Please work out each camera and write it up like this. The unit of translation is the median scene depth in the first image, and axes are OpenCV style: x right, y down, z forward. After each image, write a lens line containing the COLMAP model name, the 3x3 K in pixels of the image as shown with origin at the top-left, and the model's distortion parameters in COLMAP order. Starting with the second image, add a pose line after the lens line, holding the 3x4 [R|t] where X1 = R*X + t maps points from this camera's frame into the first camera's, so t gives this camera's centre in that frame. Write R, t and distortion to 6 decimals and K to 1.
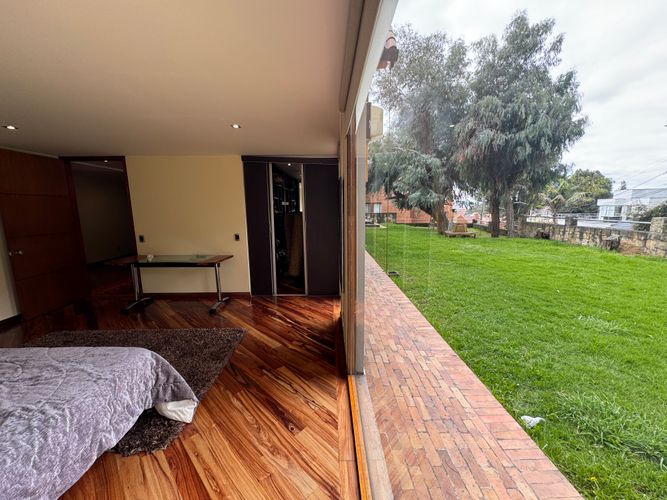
lens RADIAL K [[264.7, 0, 336.3], [0, 264.7, 248.1], [0, 0, 1]] dist [0.000266, -0.000029]
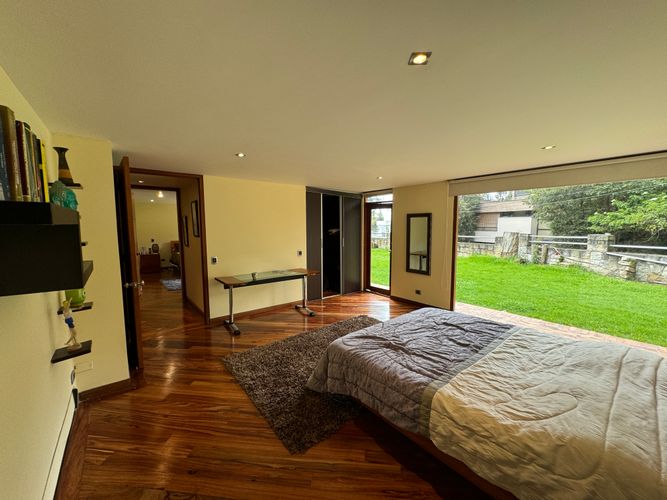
lens RADIAL K [[264.7, 0, 336.3], [0, 264.7, 248.1], [0, 0, 1]] dist [0.000266, -0.000029]
pose [[0.787046, -0.053611, 0.614561, -0.973768], [0.098305, 0.994386, -0.039151, 0.000487], [-0.609012, 0.091228, 0.787897, -0.030436]]
